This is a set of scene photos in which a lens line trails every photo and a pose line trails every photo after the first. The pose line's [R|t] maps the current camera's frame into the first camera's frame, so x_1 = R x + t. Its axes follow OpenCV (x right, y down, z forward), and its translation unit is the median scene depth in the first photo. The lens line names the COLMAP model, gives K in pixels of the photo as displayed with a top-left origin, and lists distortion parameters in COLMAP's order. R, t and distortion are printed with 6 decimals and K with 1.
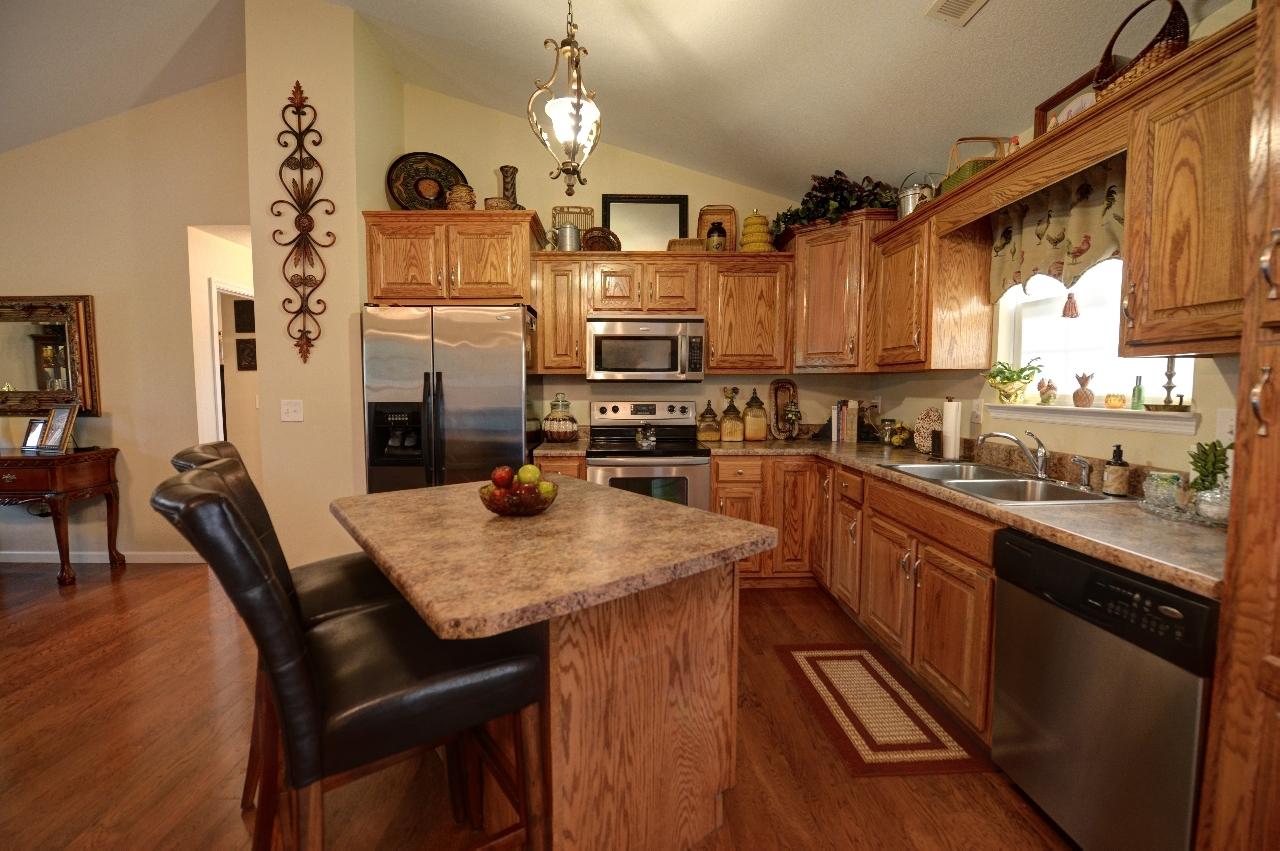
lens RADIAL K [[521.2, 0, 627.9], [0, 521.2, 423.8], [0, 0, 1]] dist [-0.018904, -0.002172]
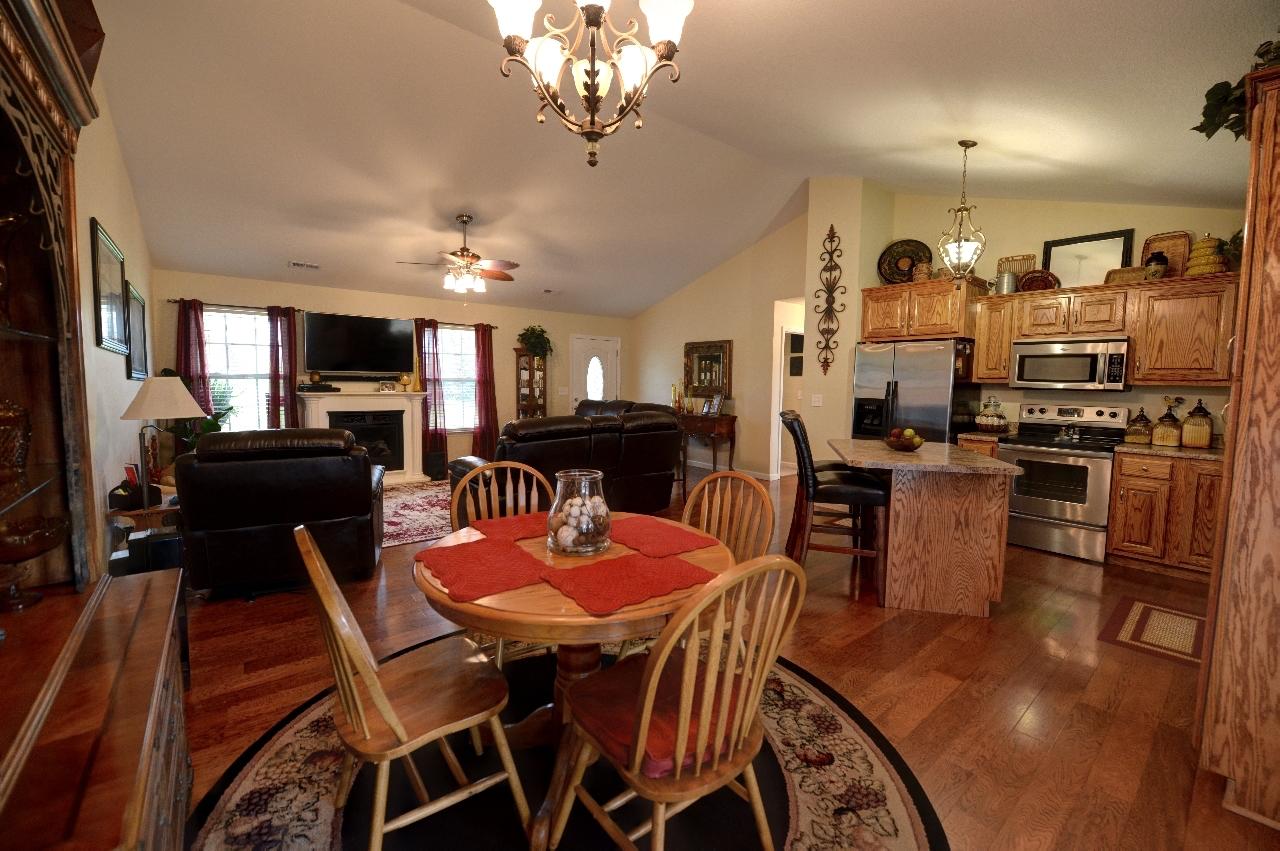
lens RADIAL K [[521.2, 0, 641.1], [0, 521.2, 420.1], [0, 0, 1]] dist [-0.018904, -0.002172]
pose [[0.616214, 0.070779, -0.784392, 0.419561], [-0.071926, 0.996849, 0.033445, 0.026899], [0.784288, 0.035809, 0.619363, -0.631809]]
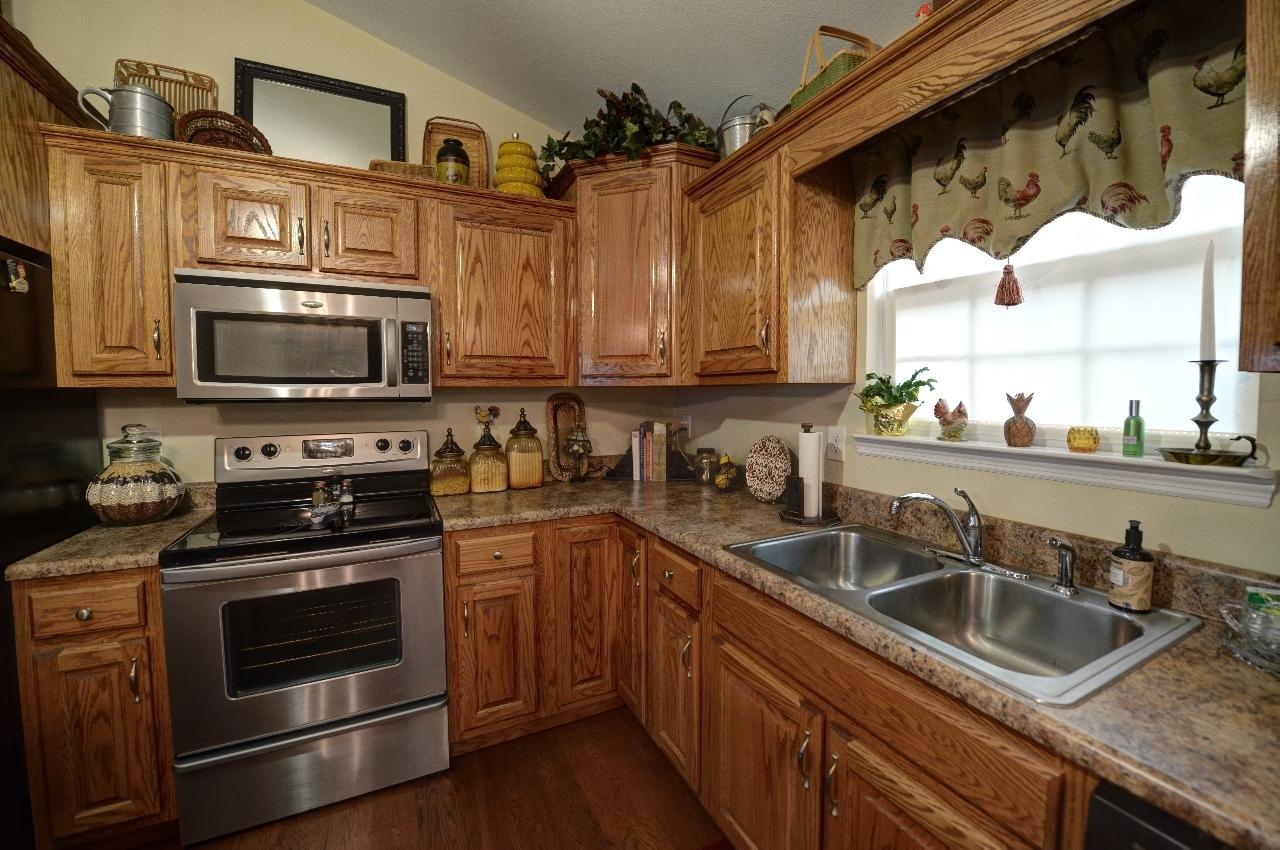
lens RADIAL K [[521.2, 0, 641.6], [0, 521.2, 419.2], [0, 0, 1]] dist [-0.018904, -0.002172]
pose [[0.908424, -0.024286, 0.417344, 0.124276], [0.032533, 0.999391, -0.012656, -0.048292], [-0.416782, 0.025075, 0.908661, 0.402395]]
